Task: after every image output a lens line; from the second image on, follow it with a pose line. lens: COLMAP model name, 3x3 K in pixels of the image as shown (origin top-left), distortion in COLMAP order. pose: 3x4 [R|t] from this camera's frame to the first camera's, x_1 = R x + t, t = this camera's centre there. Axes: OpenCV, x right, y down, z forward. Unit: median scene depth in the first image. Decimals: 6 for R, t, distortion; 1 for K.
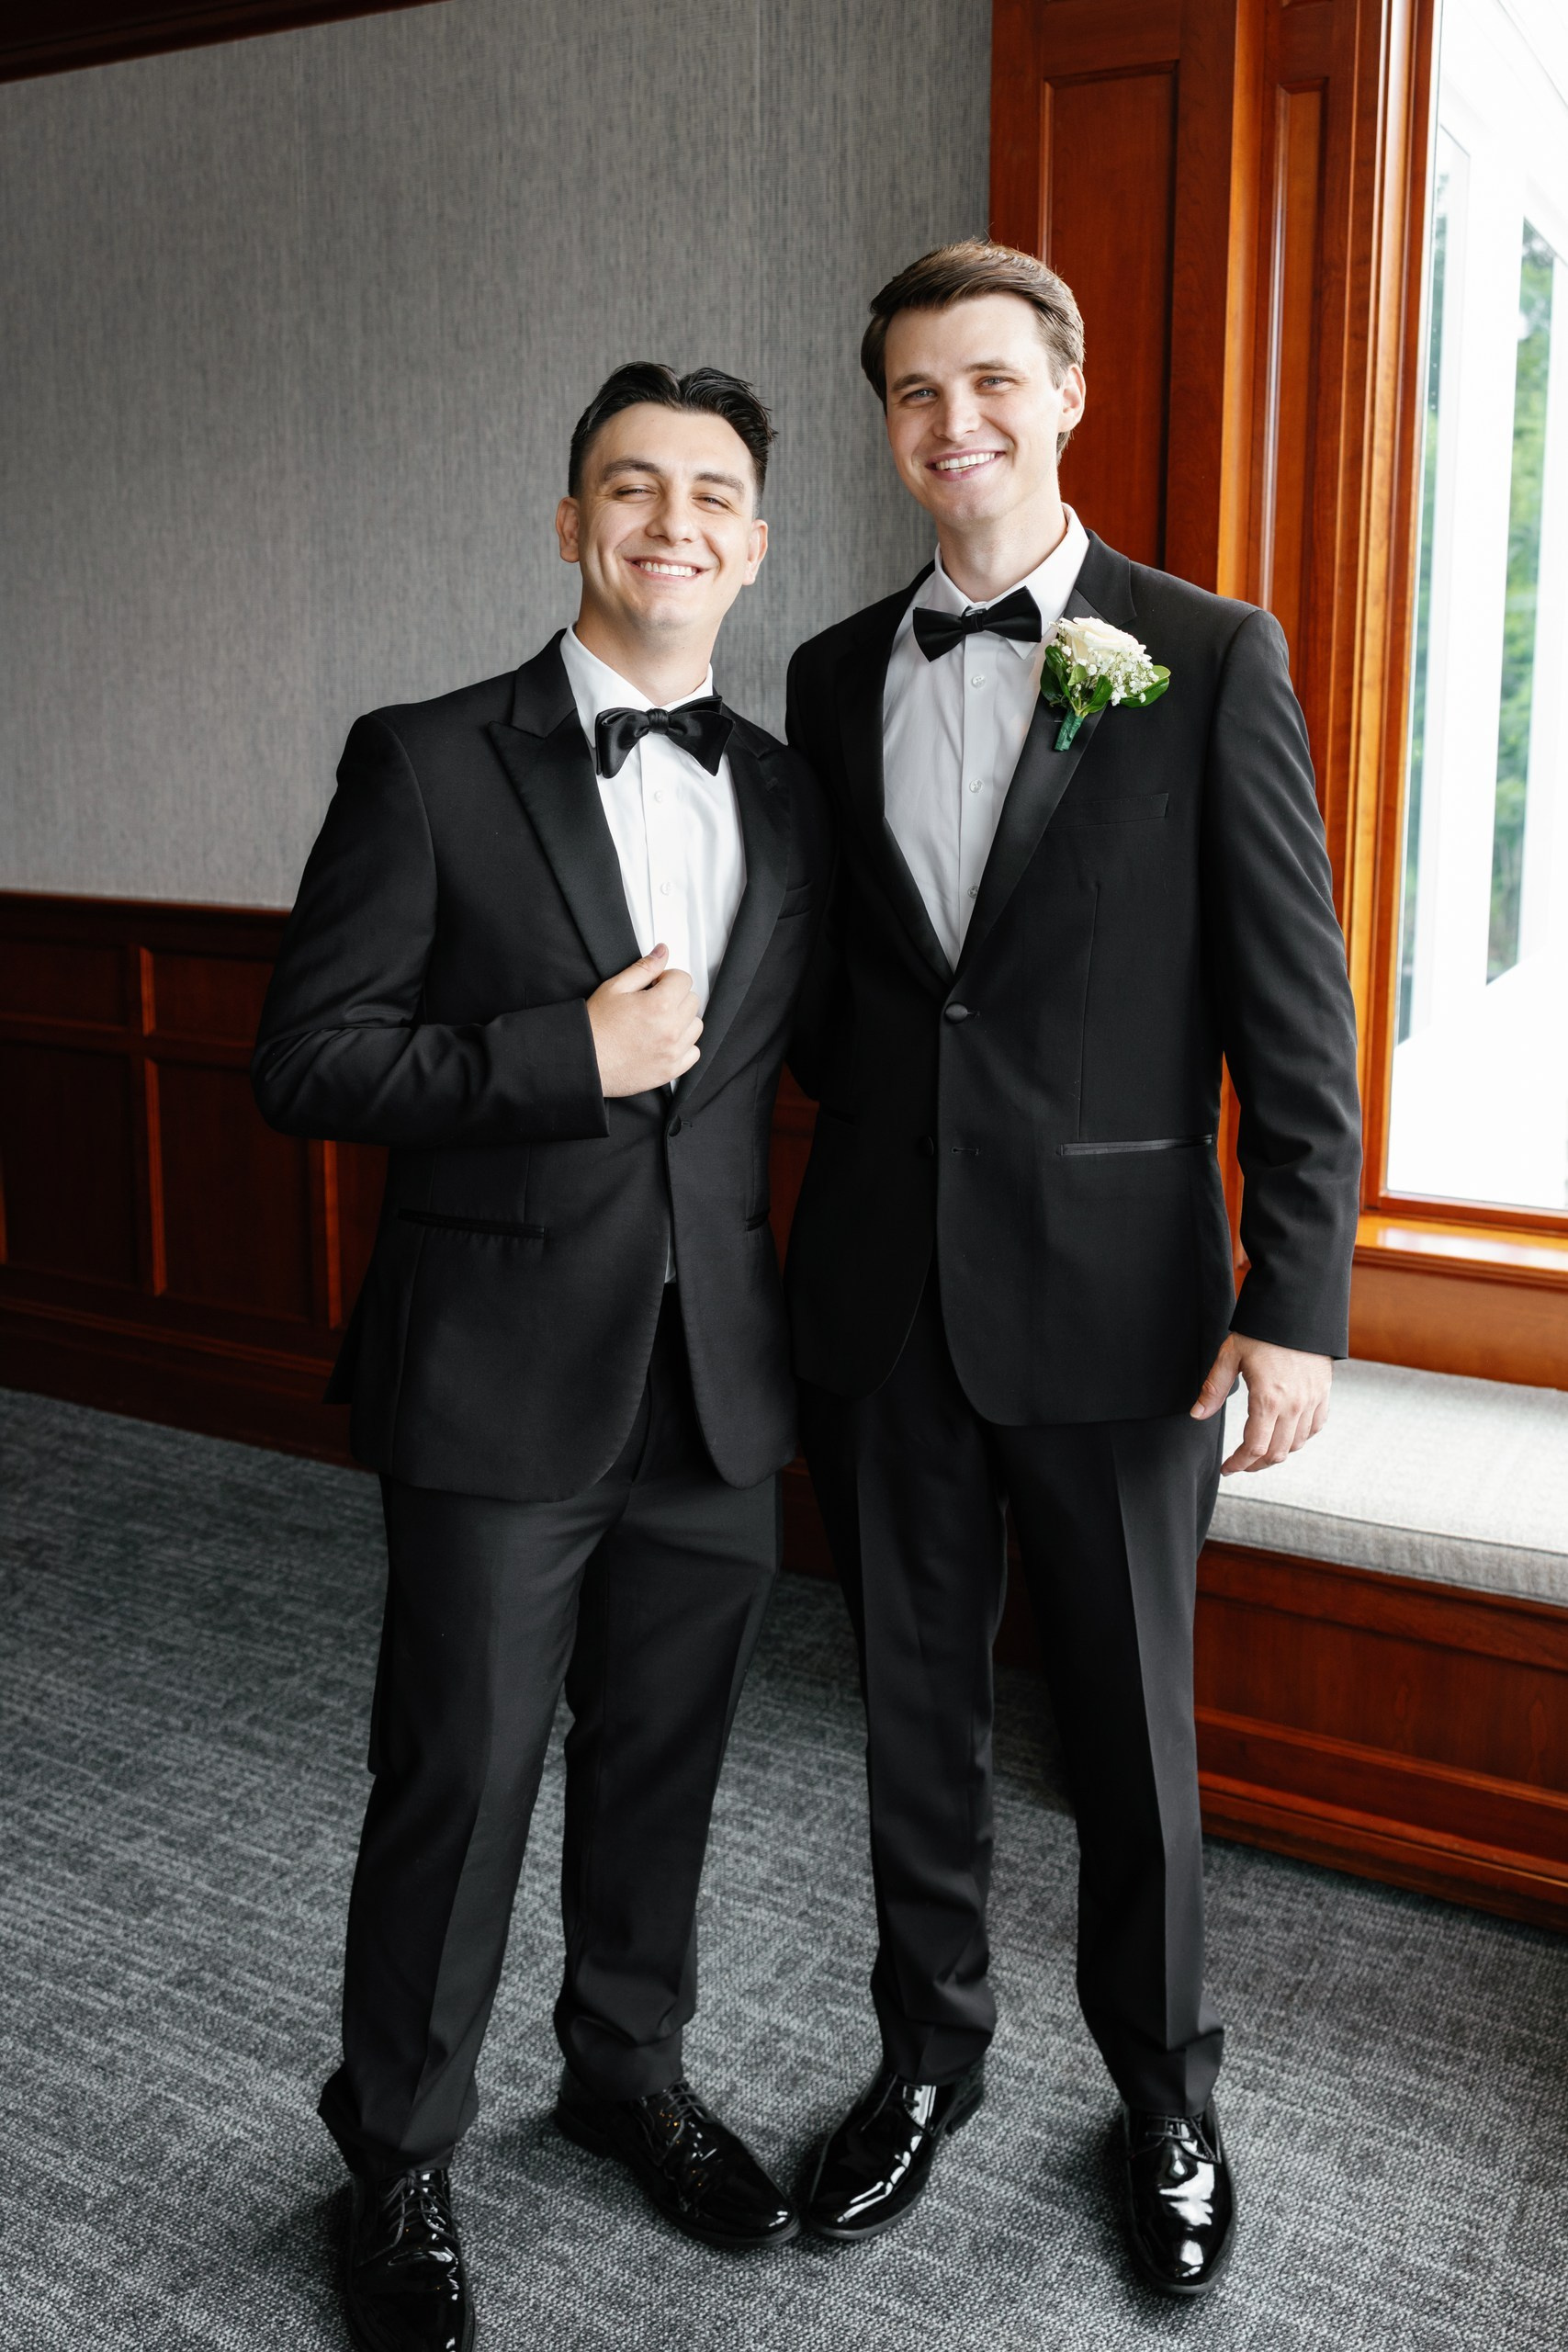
lens RADIAL K [[2044.7, 0, 745.7], [0, 2044.7, 1002.2], [0, 0, 1]] dist [0.007844, -0.016055]
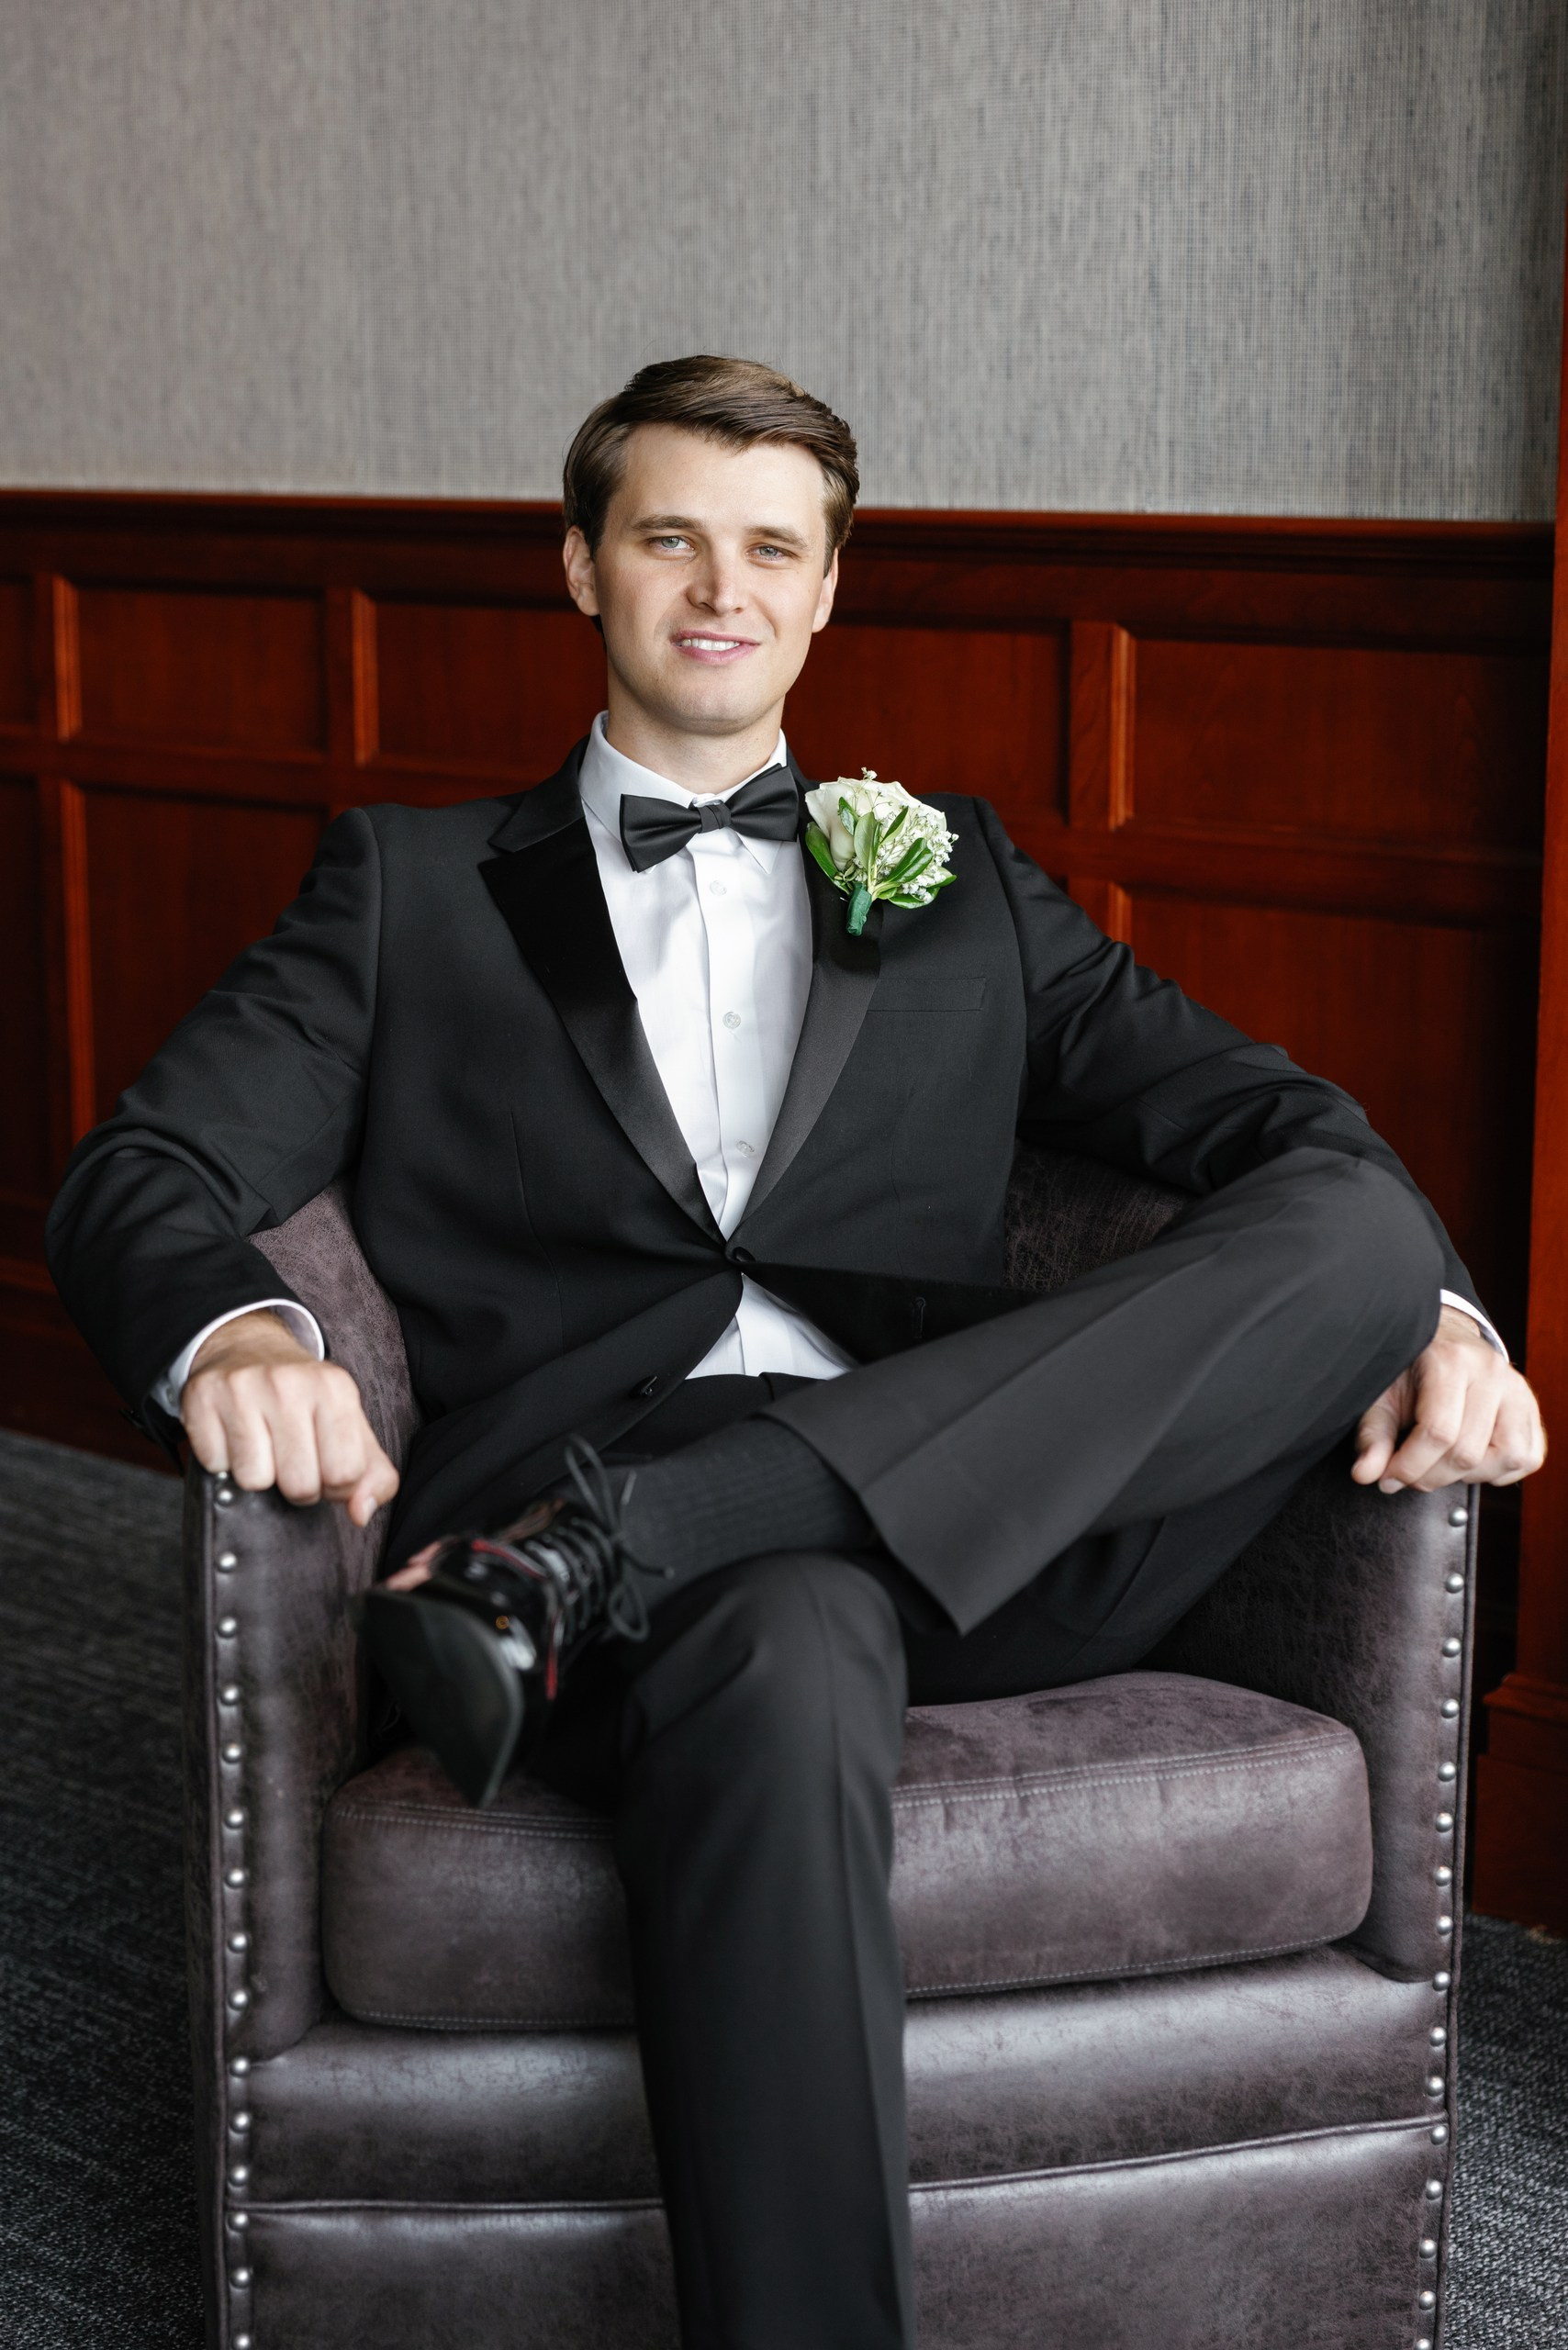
lens RADIAL K [[3567.6, 0, 745.5], [0, 3567.6, 1026.8], [0, 0, 1]] dist [0.006862, -0.055788]
pose [[0.985276, 0.027700, -0.168711, 0.054662], [-0.023018, 0.999295, 0.029645, 0.065456], [0.169413, -0.025326, 0.985220, 0.093537]]
